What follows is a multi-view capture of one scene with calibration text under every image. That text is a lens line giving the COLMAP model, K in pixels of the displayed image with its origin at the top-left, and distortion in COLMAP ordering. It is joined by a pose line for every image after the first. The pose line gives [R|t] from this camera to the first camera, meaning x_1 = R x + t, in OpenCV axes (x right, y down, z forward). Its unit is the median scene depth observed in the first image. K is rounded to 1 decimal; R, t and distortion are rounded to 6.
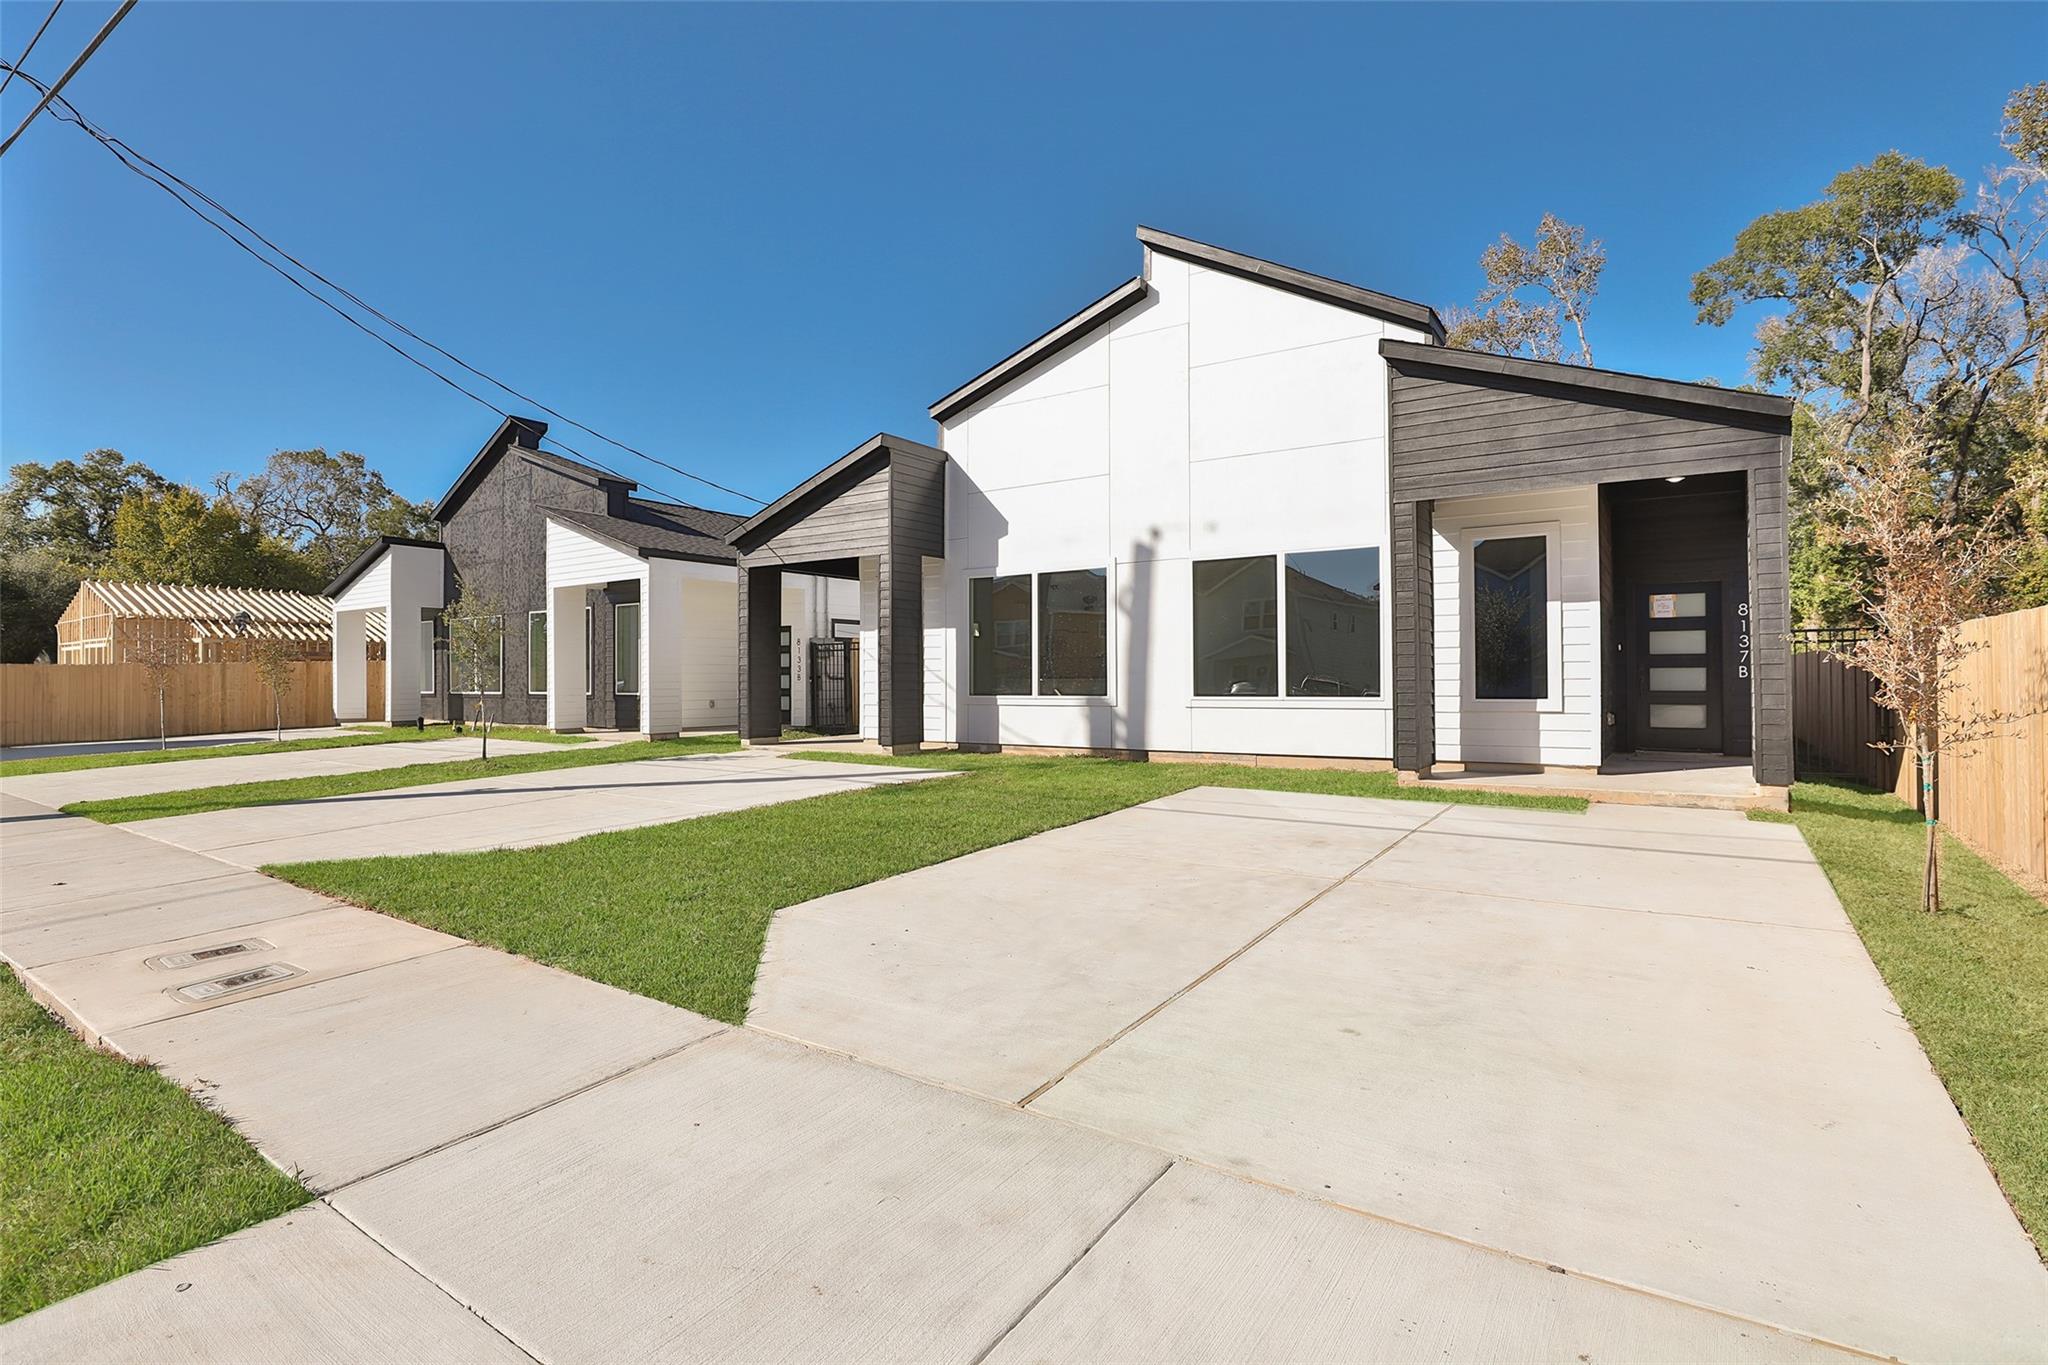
lens RADIAL K [[994.4, 0, 1027.8], [0, 994.4, 686.6], [0, 0, 1]] dist [-0.042899, 0.010440]
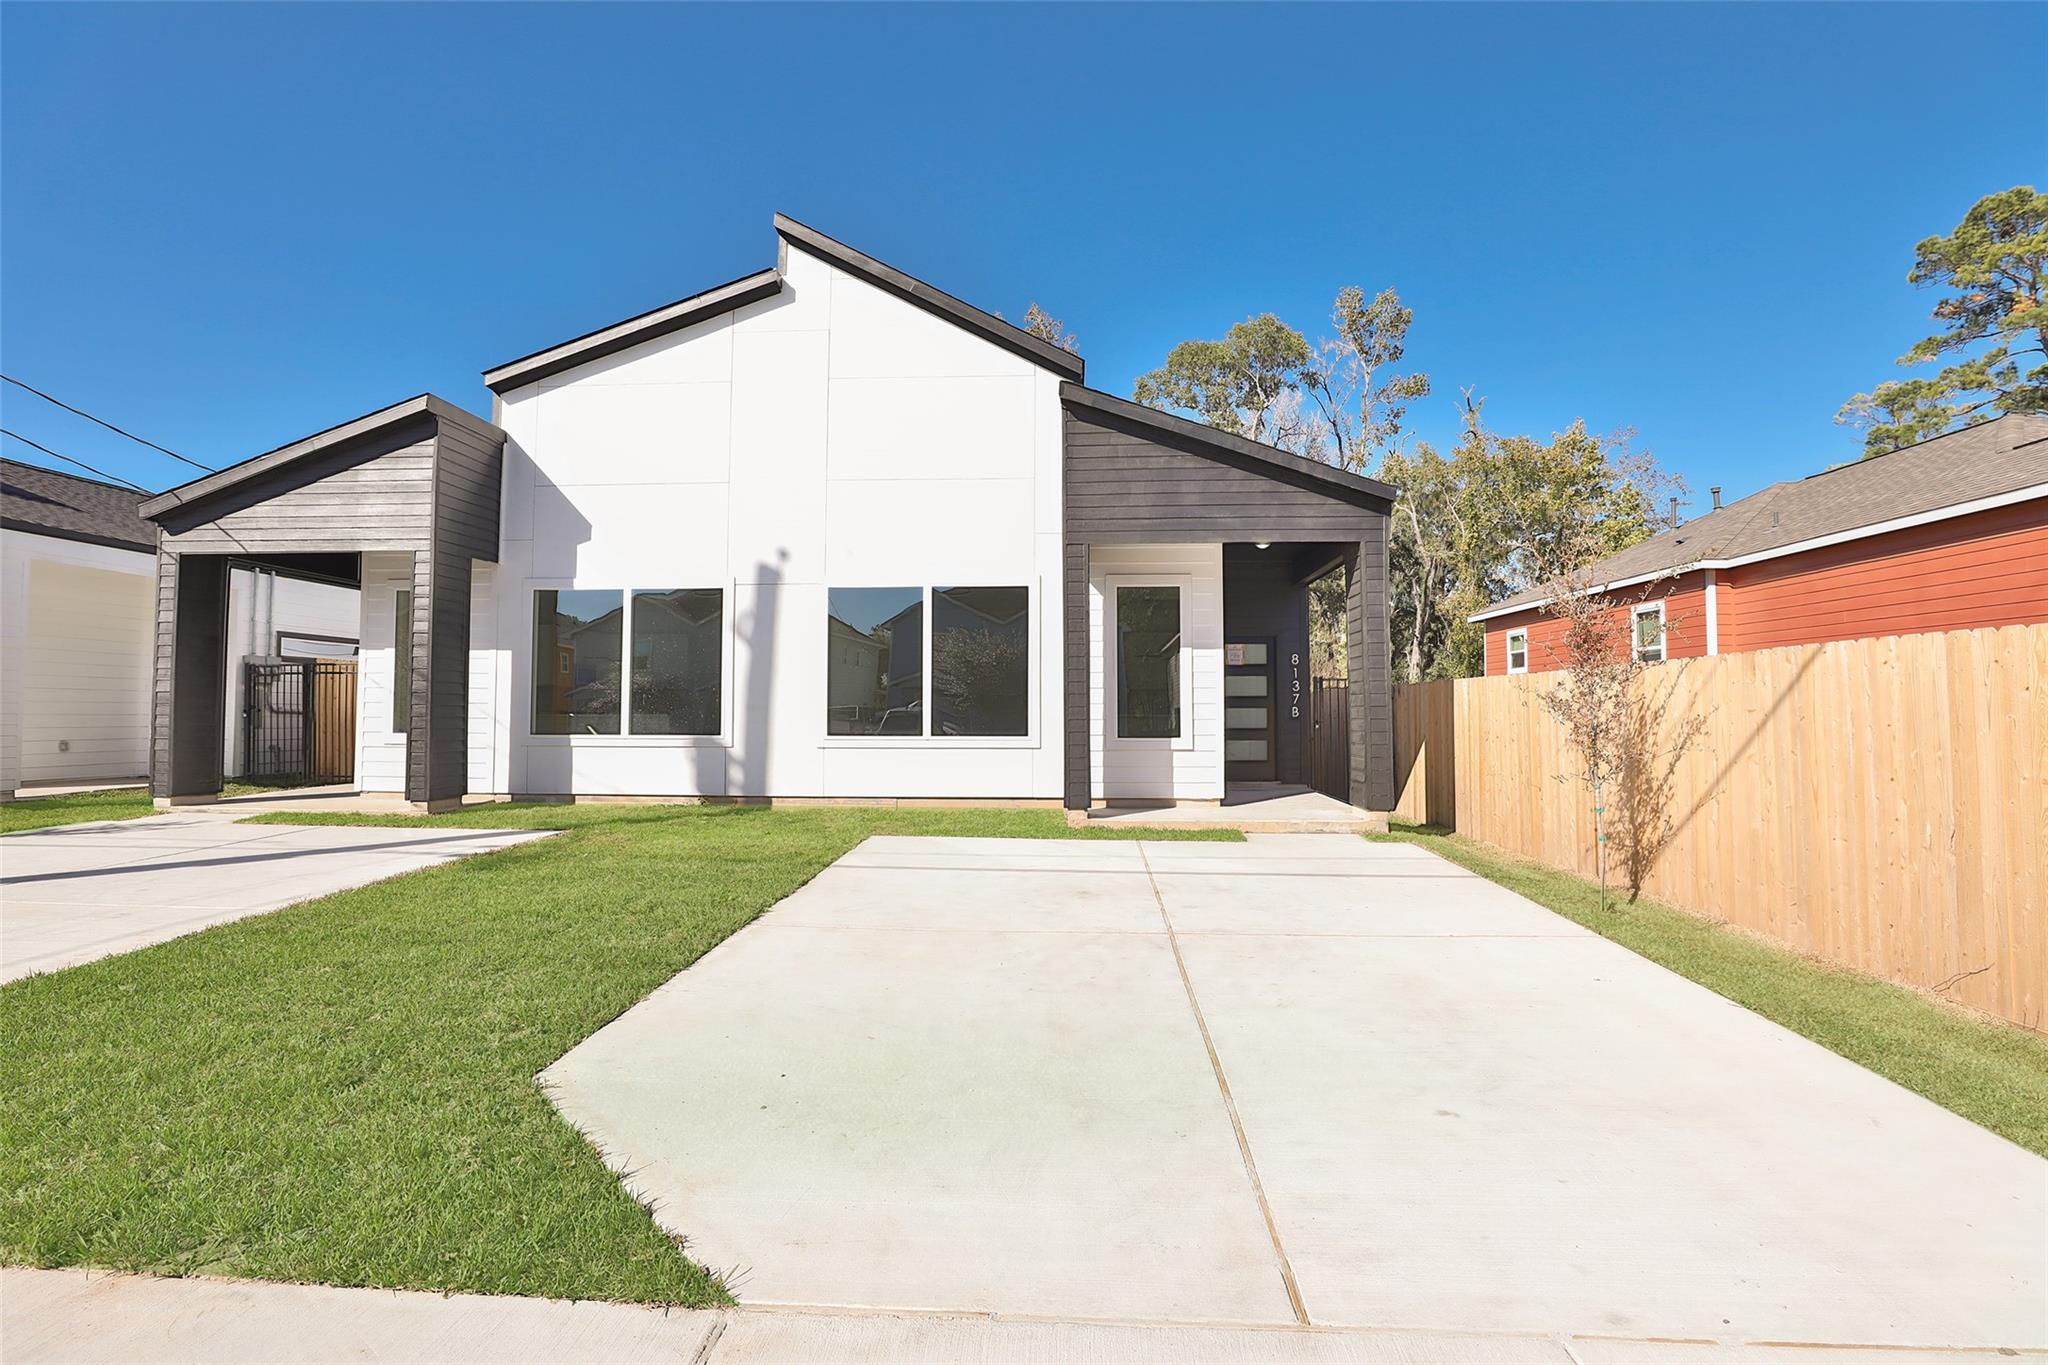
lens RADIAL K [[994.4, 0, 1036.7], [0, 994.4, 681.9], [0, 0, 1]] dist [-0.042899, 0.010440]
pose [[0.855881, 0.024355, 0.516598, -0.135821], [-0.002822, 0.999096, -0.042427, -0.001517], [-0.517165, 0.034854, 0.855176, 0.120553]]
